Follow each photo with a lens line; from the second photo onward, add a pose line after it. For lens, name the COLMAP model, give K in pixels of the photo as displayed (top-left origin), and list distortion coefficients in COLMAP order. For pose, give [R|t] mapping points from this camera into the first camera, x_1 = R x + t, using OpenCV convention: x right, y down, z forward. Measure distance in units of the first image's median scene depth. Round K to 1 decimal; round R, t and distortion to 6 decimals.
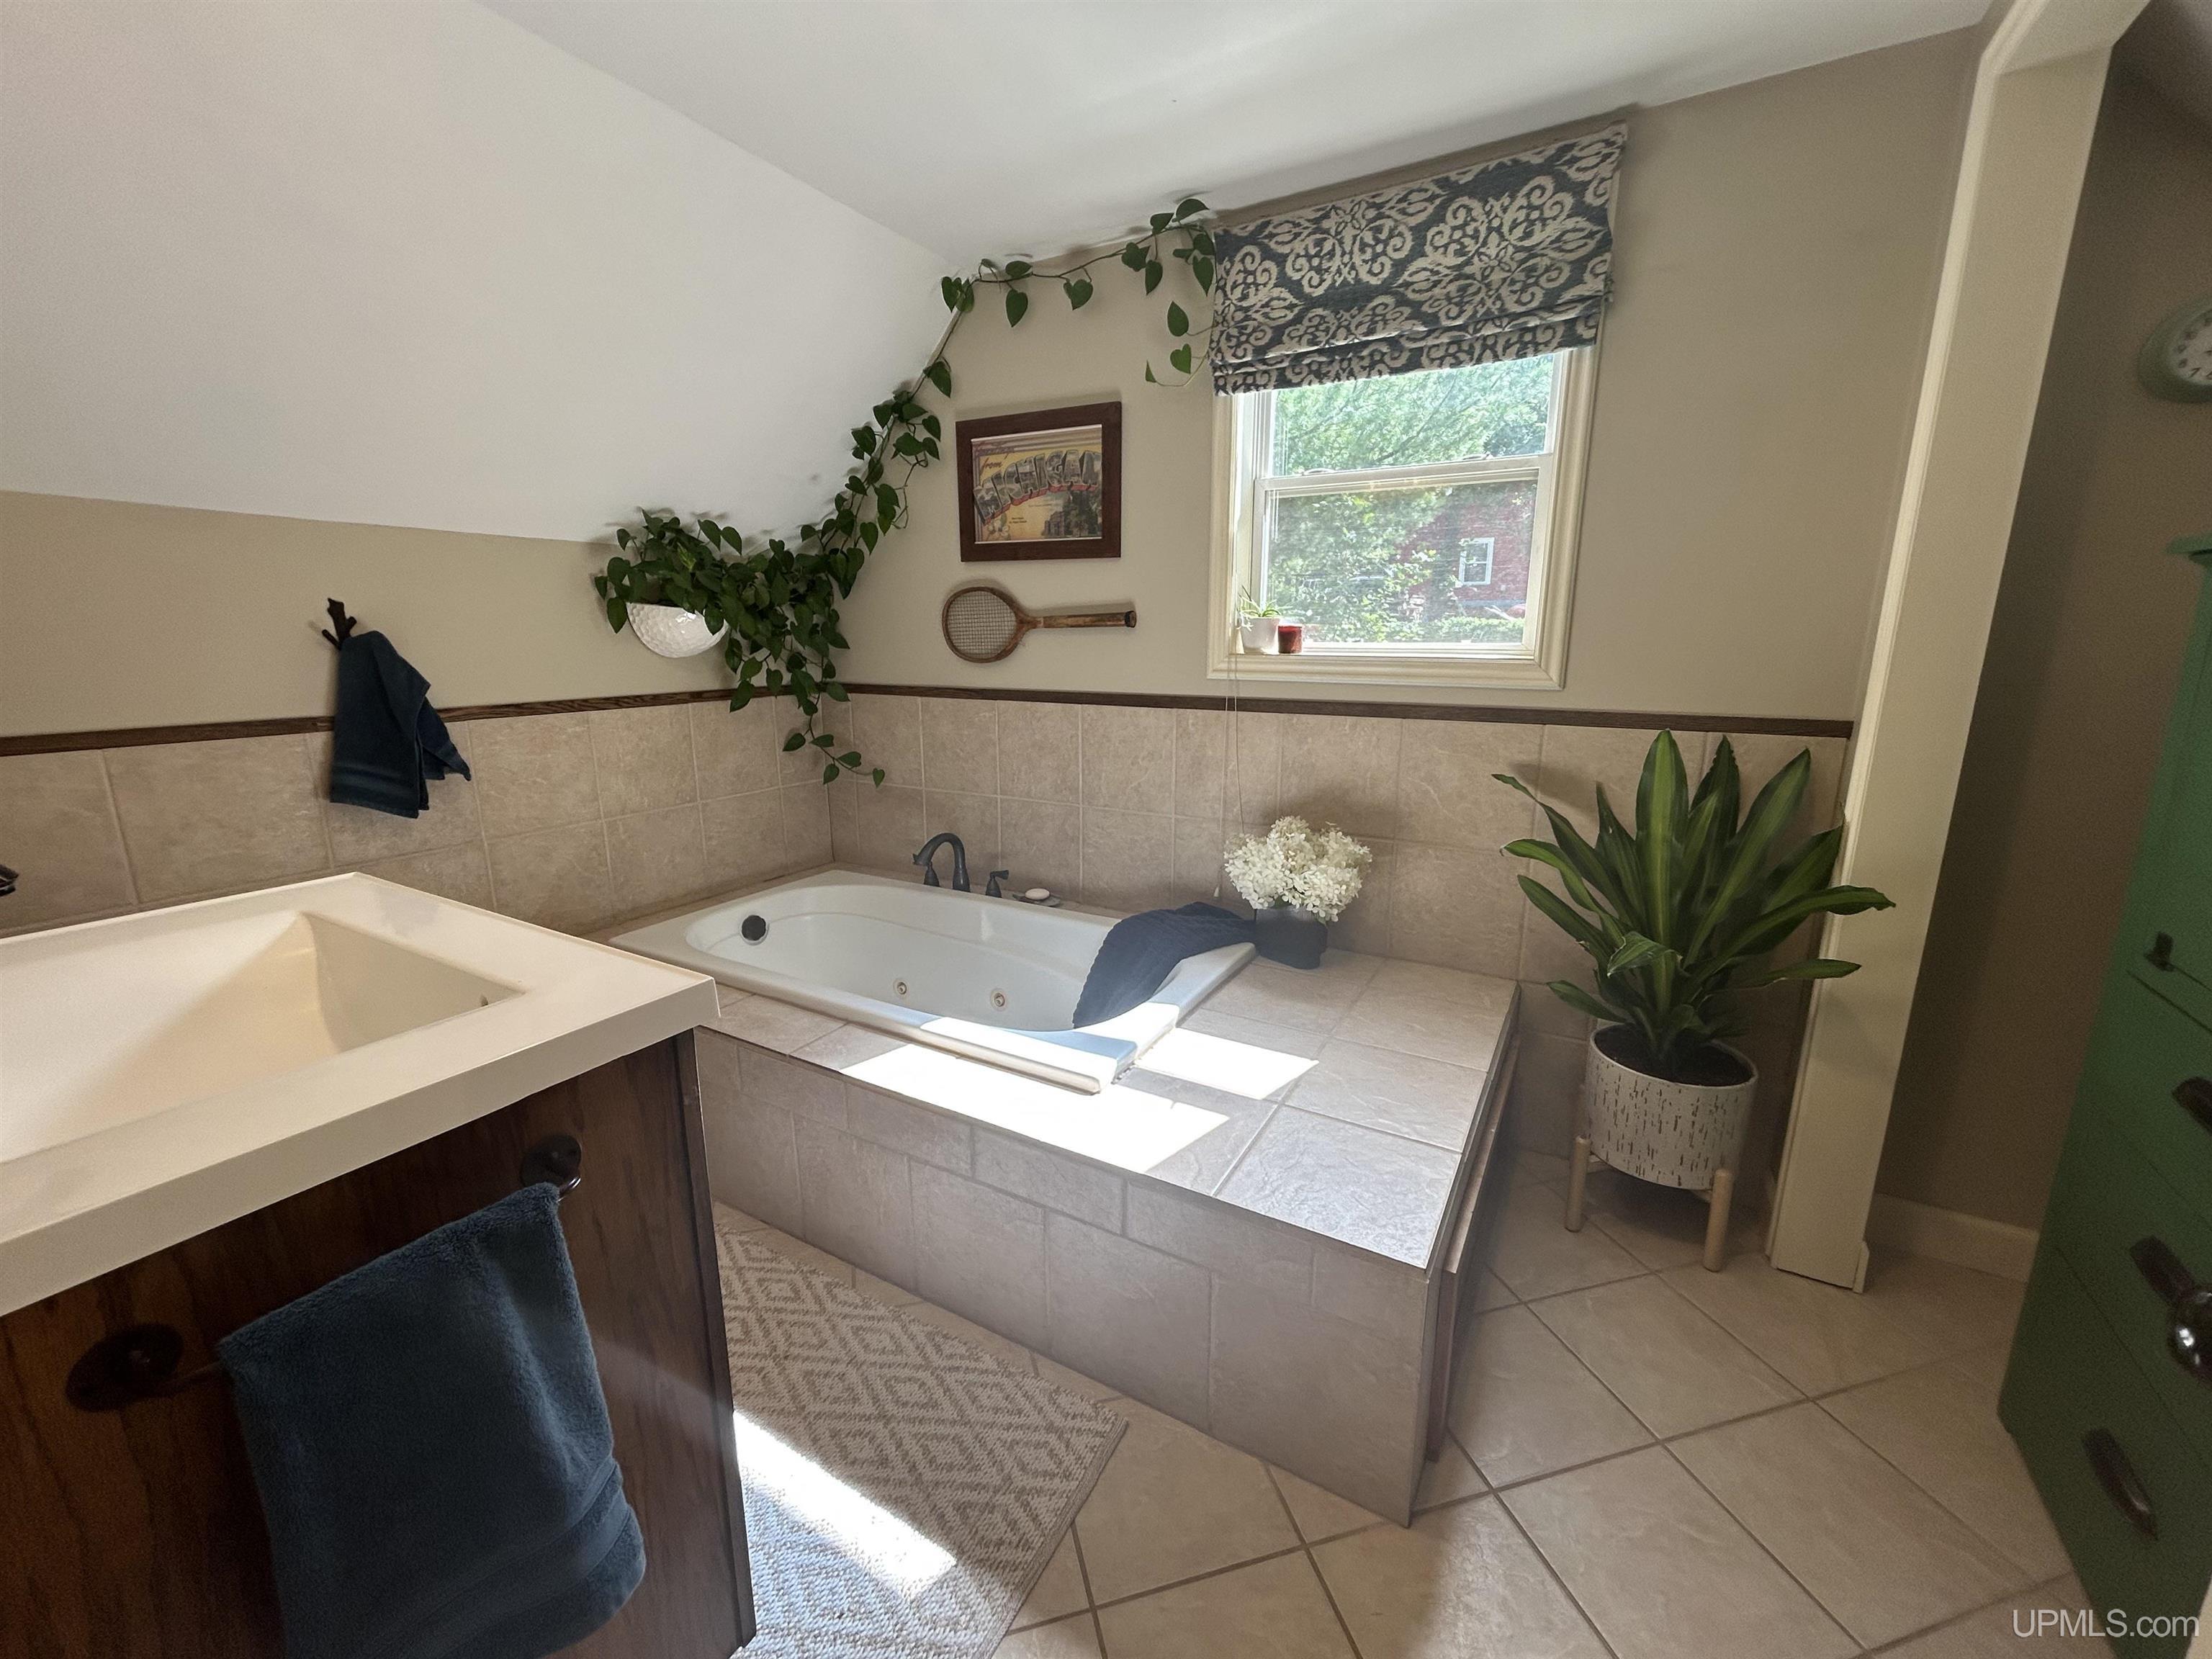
lens RADIAL K [[892.7, 0, 1106.0], [0, 892.7, 829.5], [0, 0, 1]] dist [0.000623, -0.000084]
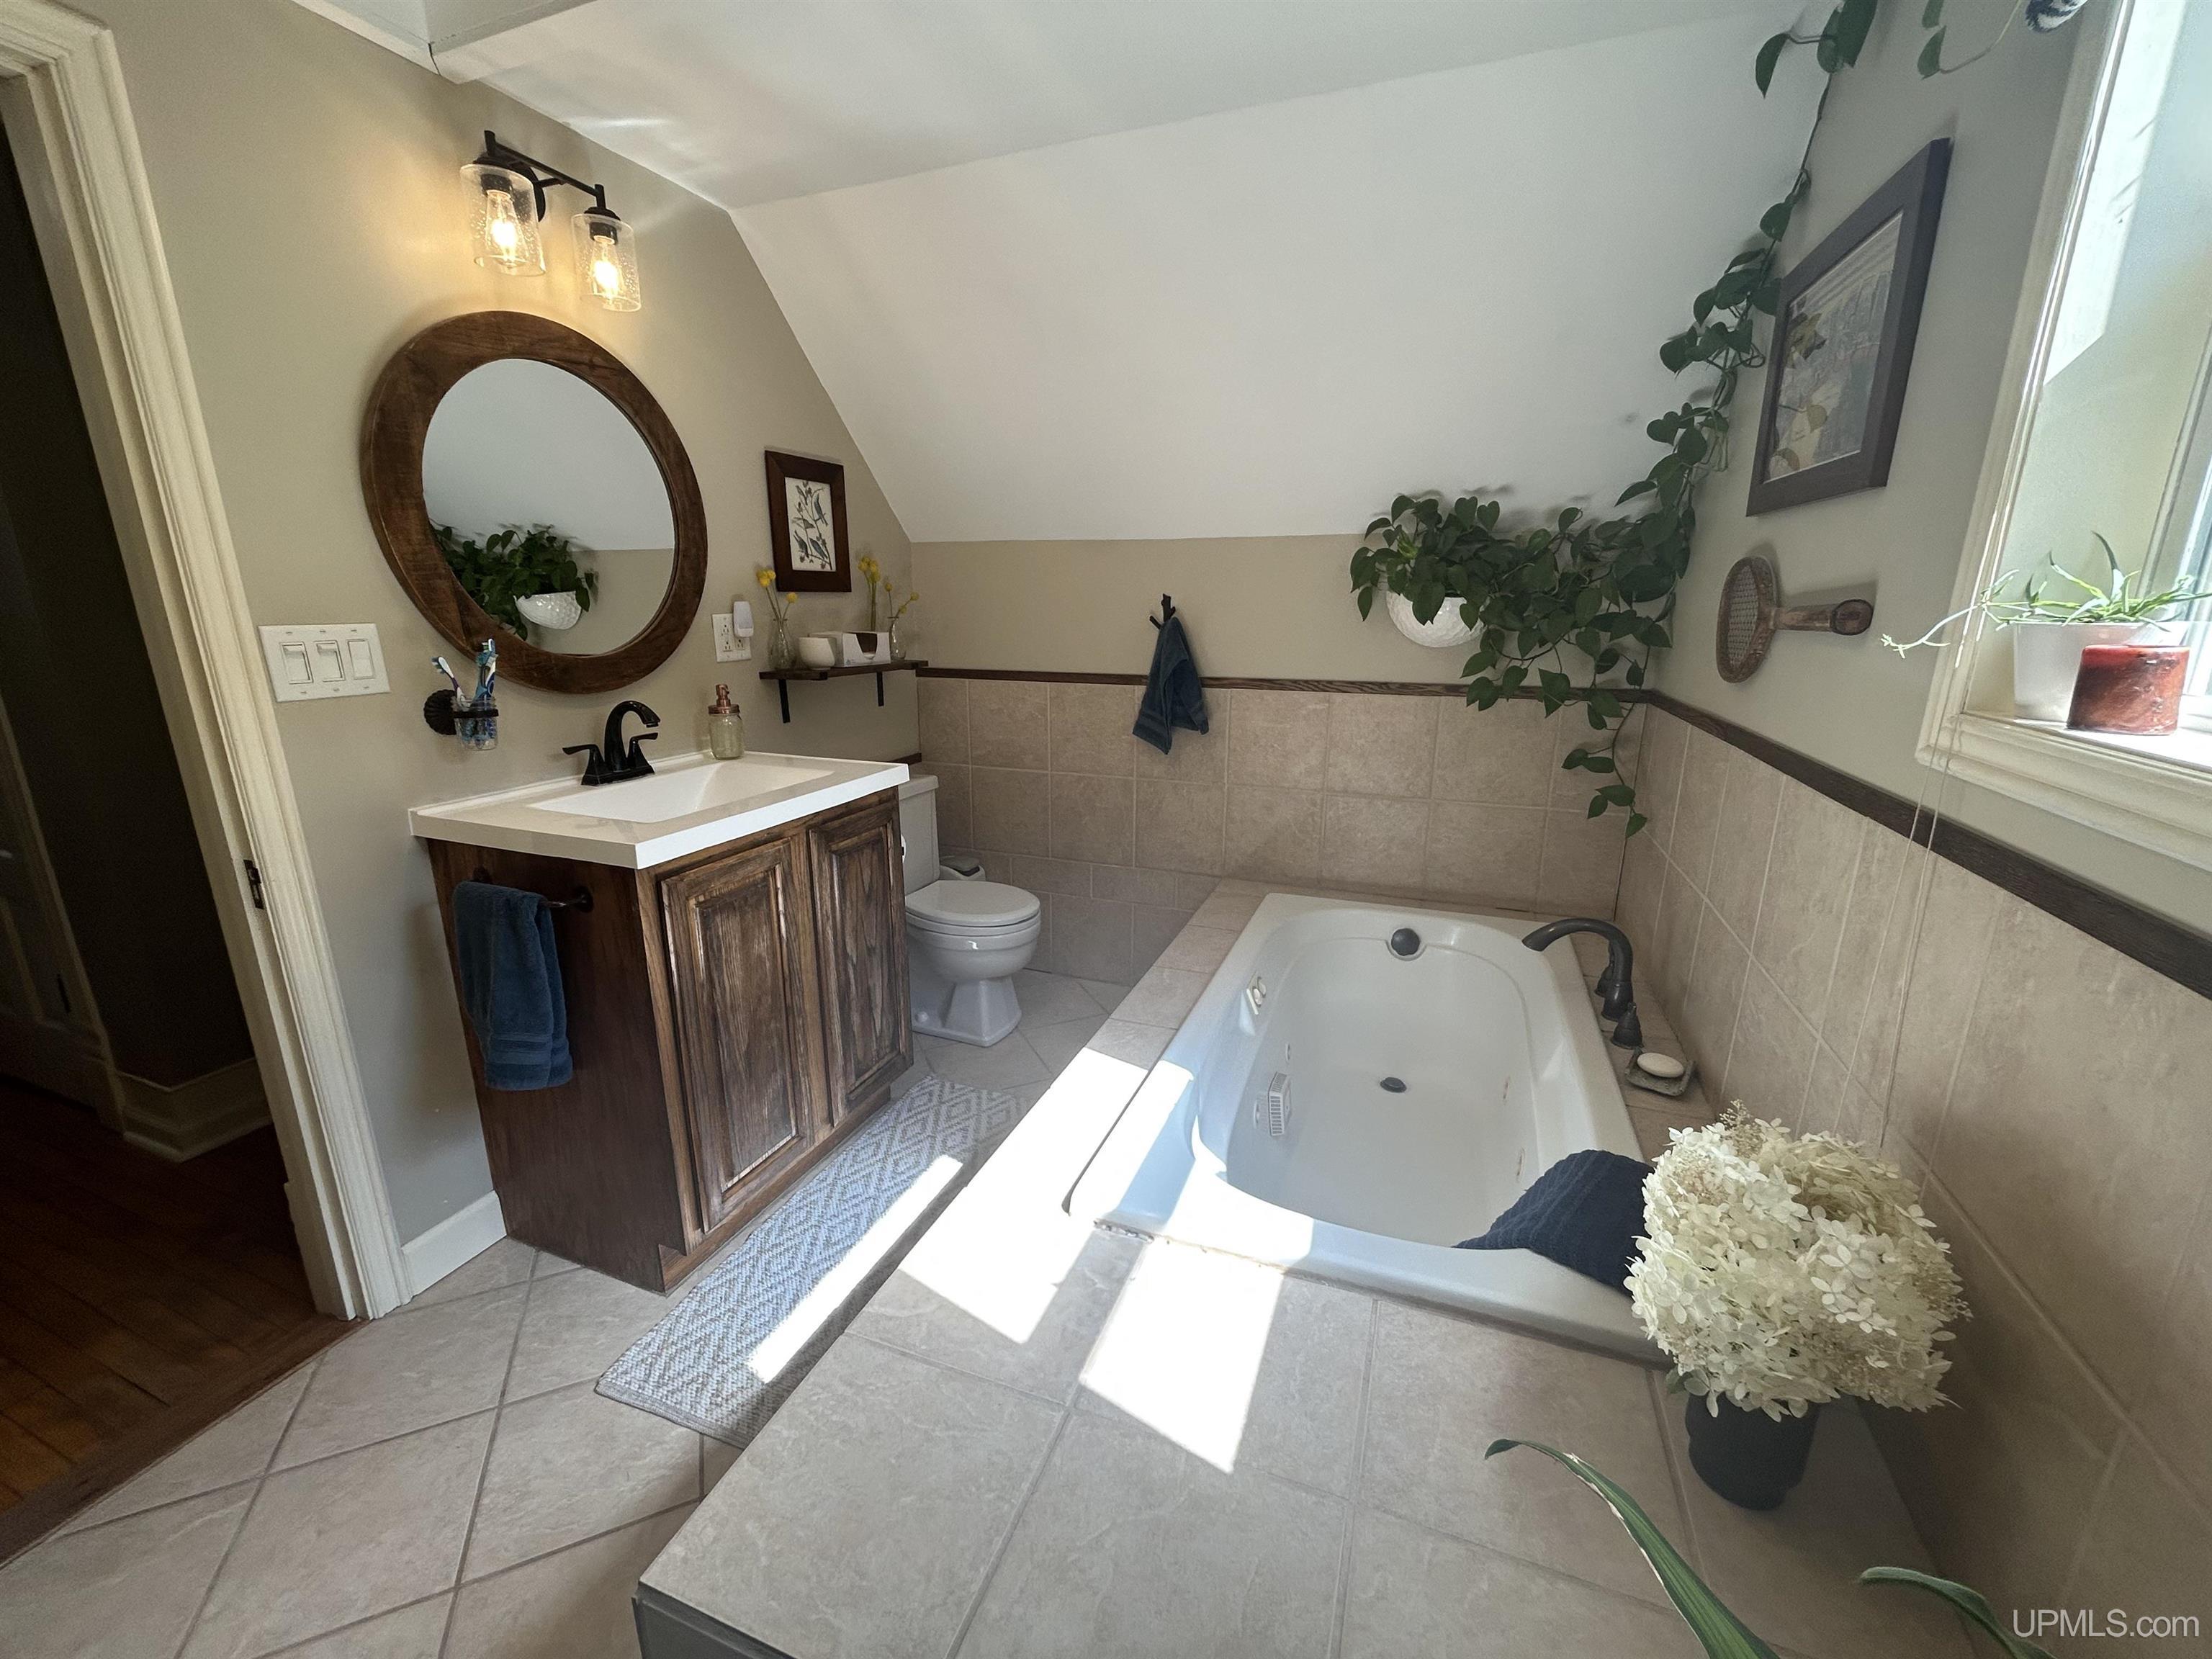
lens RADIAL K [[892.7, 0, 1106.0], [0, 892.7, 829.5], [0, 0, 1]] dist [0.000623, -0.000084]
pose [[0.150241, 0.247876, -0.957071, 0.467328], [-0.217833, 0.952568, 0.212515, -0.146223], [0.964353, 0.176553, 0.197111, 0.556159]]
